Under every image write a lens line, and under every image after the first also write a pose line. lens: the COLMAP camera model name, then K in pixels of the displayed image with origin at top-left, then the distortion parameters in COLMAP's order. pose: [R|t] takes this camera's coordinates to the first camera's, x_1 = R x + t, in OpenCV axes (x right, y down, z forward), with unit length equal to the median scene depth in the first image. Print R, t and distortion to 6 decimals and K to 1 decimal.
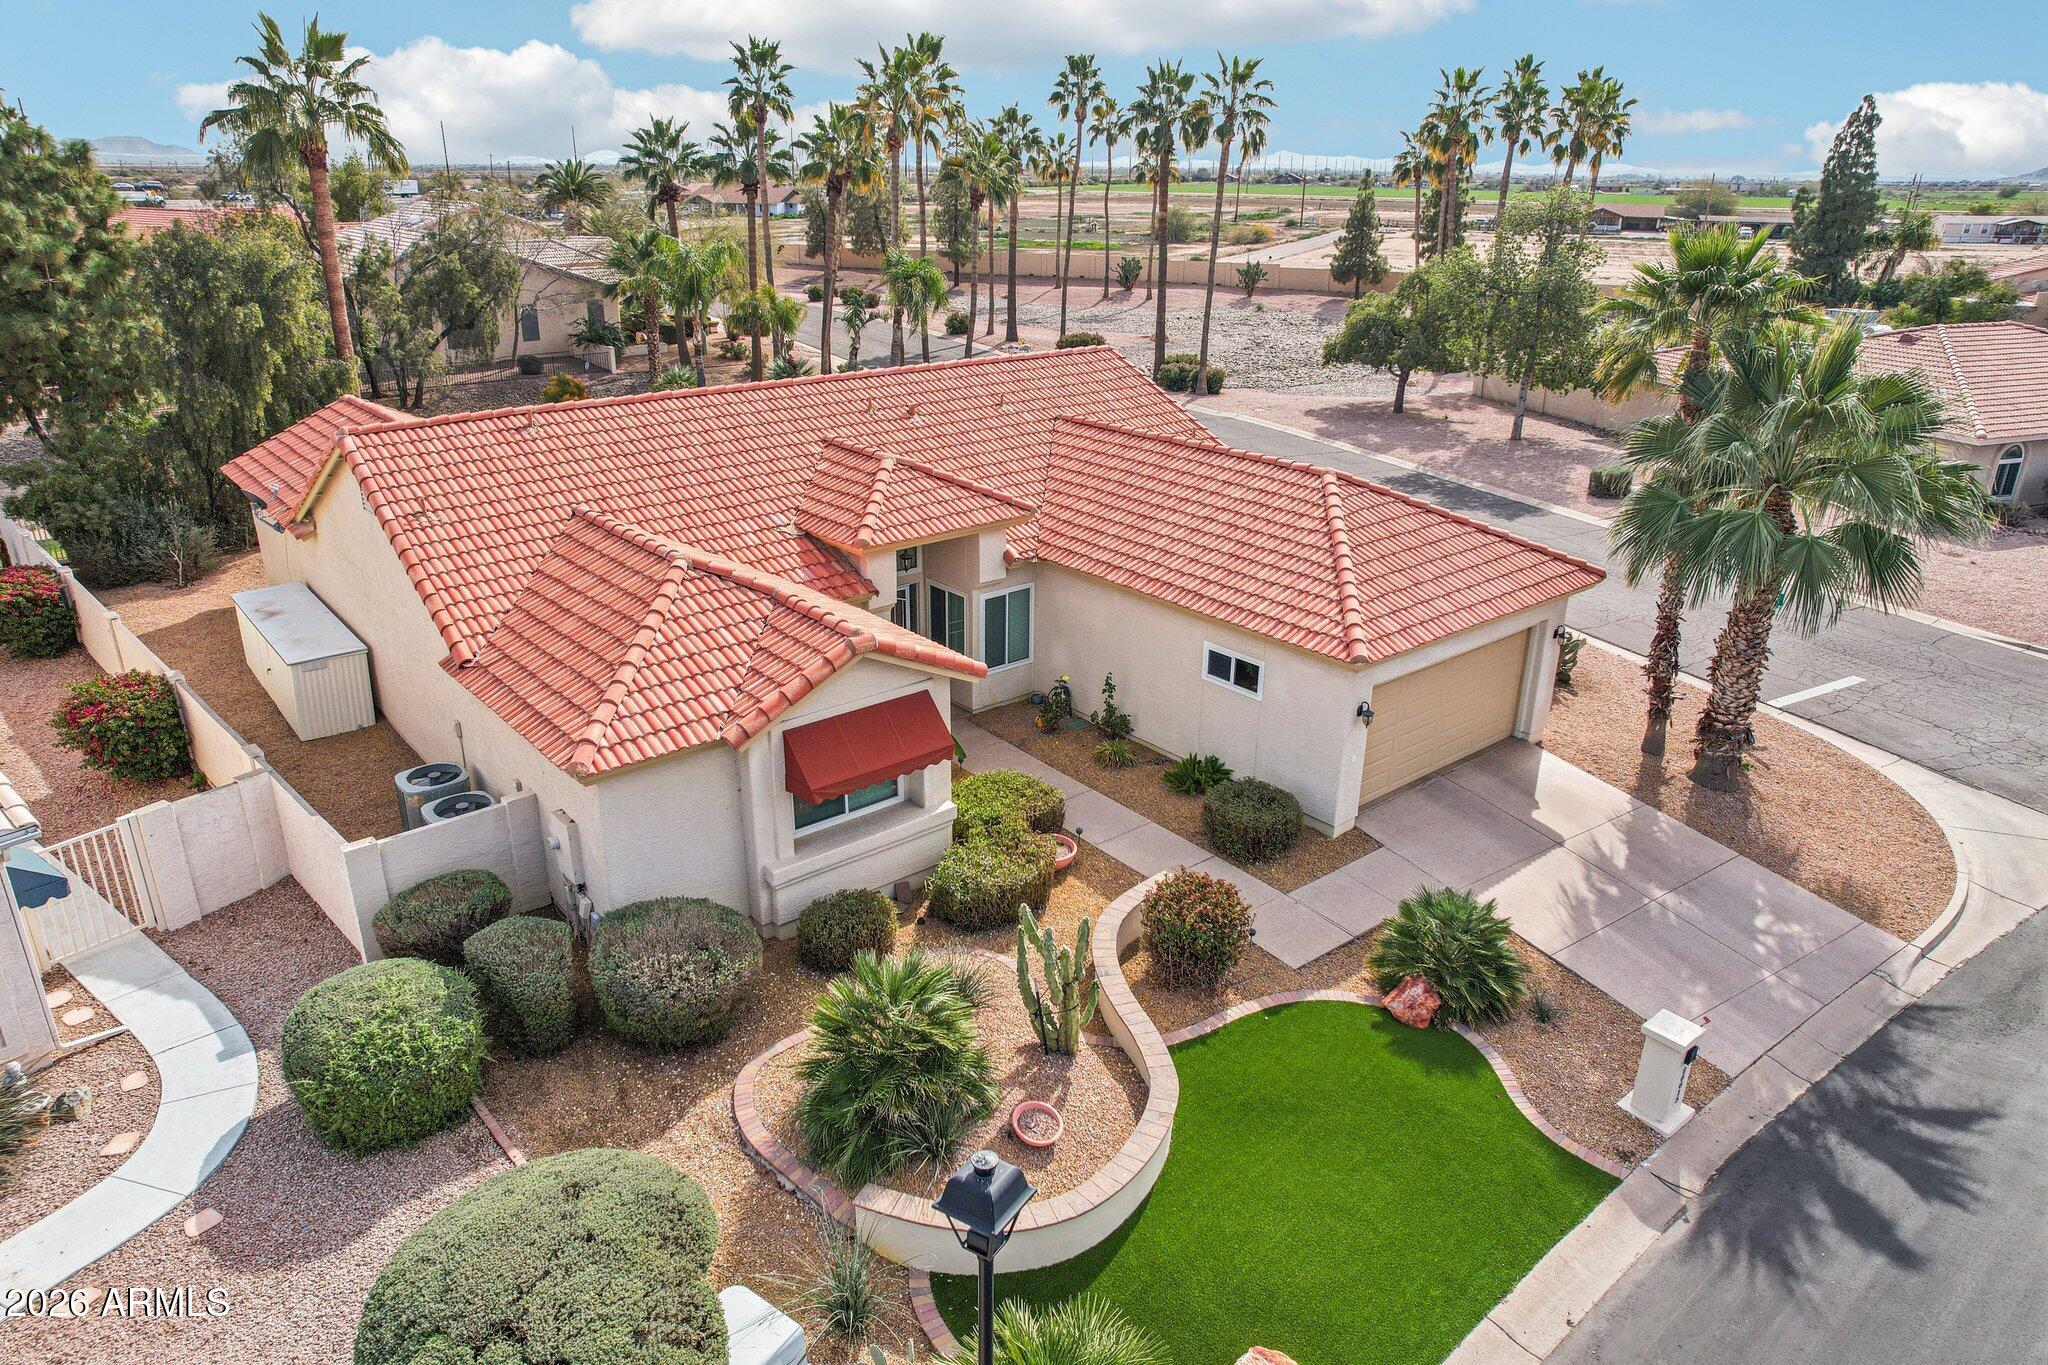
lens RADIAL K [[1313.6, 0, 1024.0], [0, 1313.6, 682.5], [0, 0, 1]] dist [-0.051005, -0.003505]
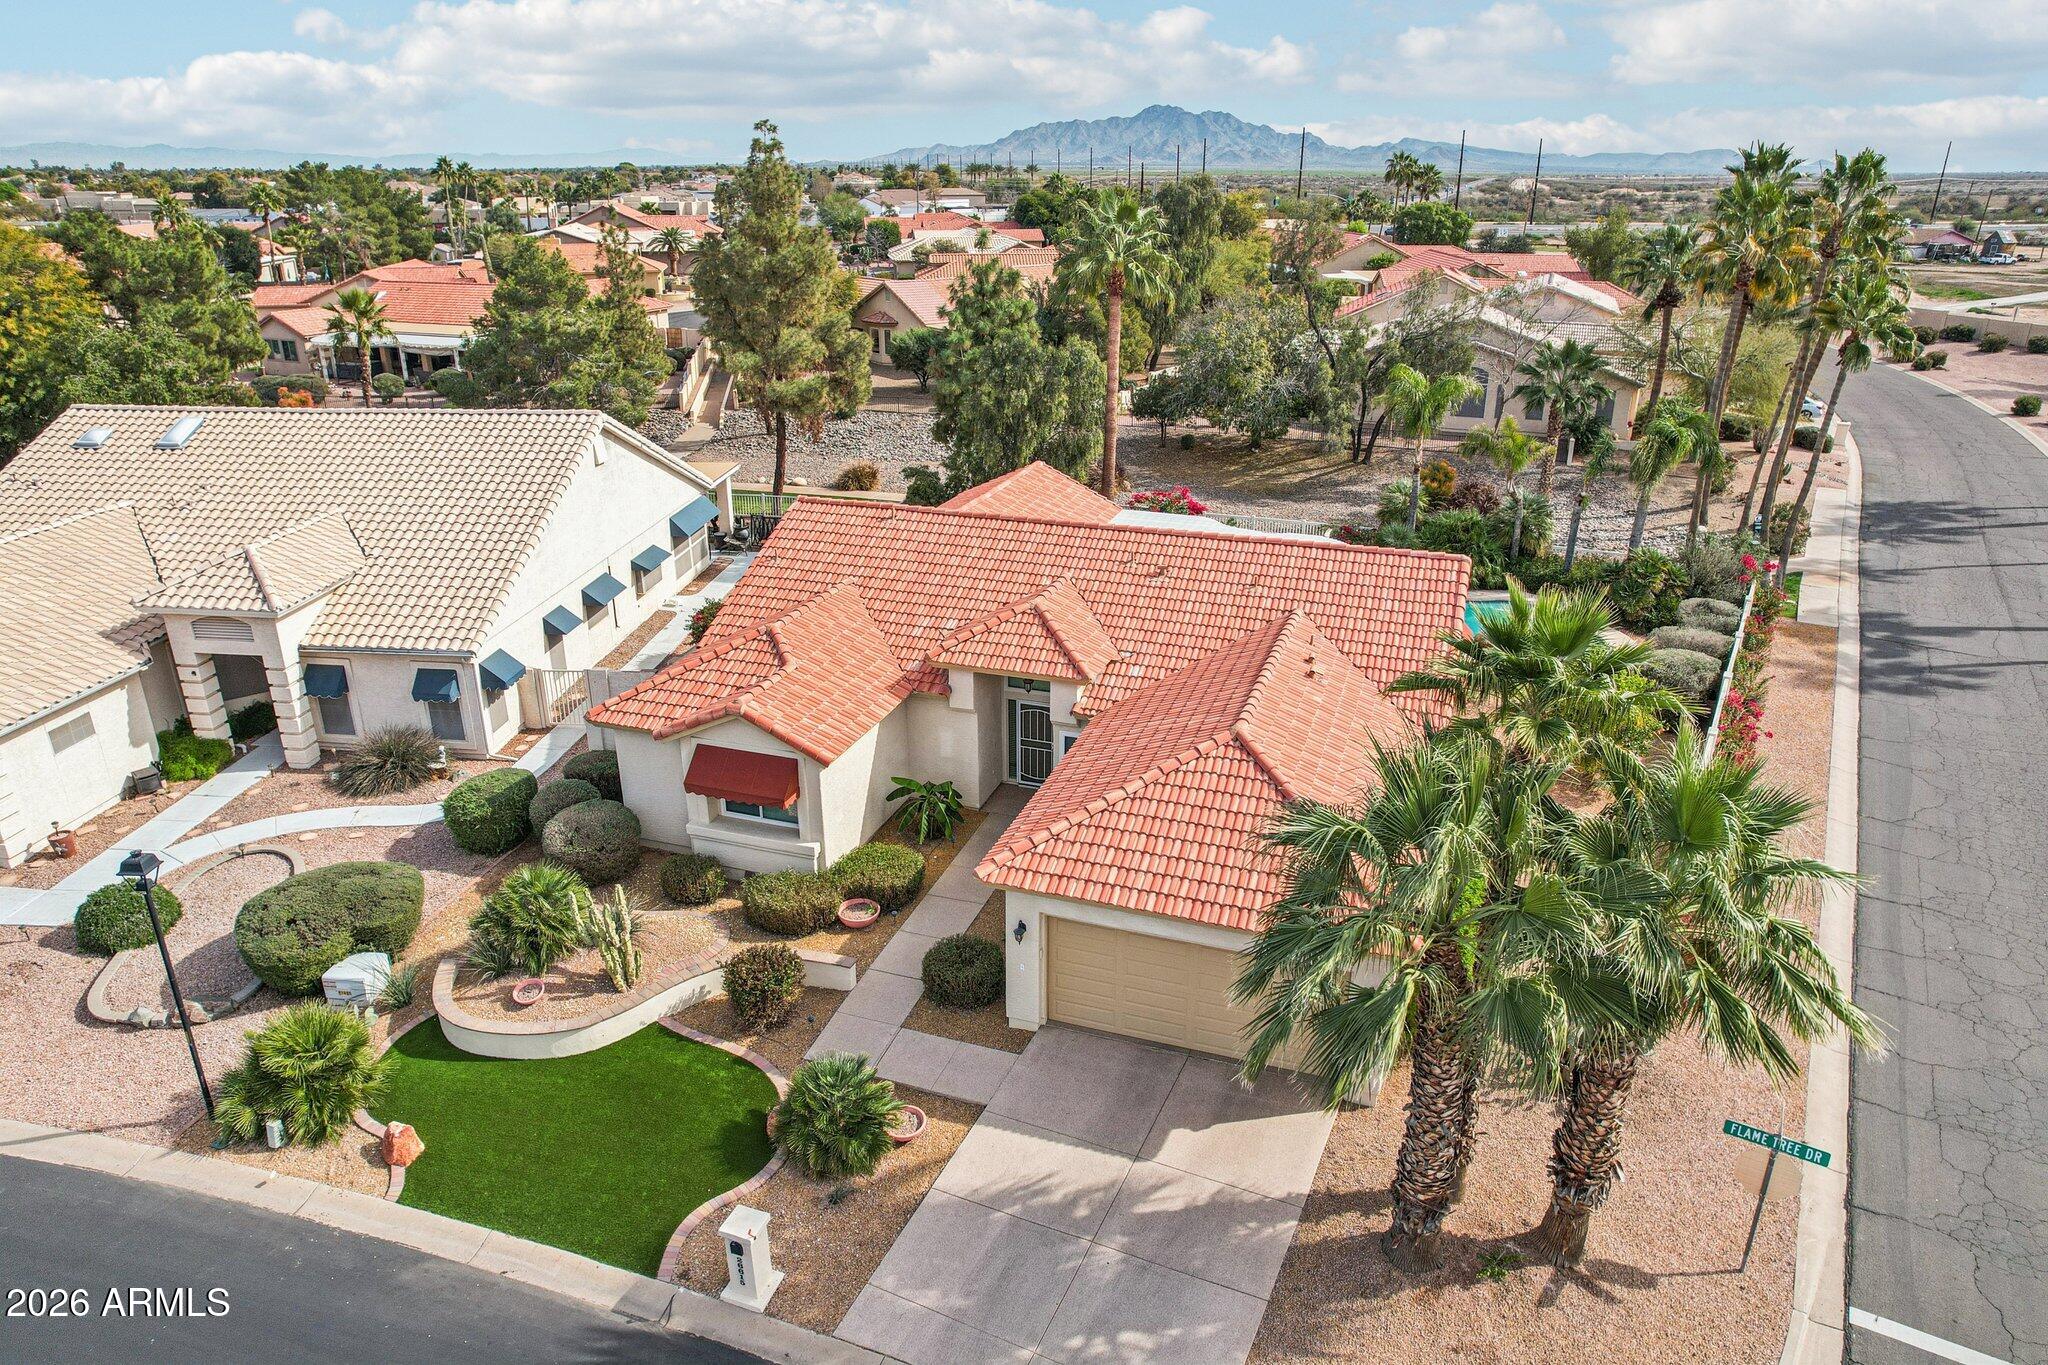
lens RADIAL K [[1297.8, 0, 1031.2], [0, 1297.8, 675.6], [0, 0, 1]] dist [-0.087955, 0.079852]
pose [[0.519764, 0.307631, -0.797000, 0.880845], [-0.311404, 0.936954, 0.158569, -0.293250], [0.795533, 0.165770, 0.582792, 0.273143]]
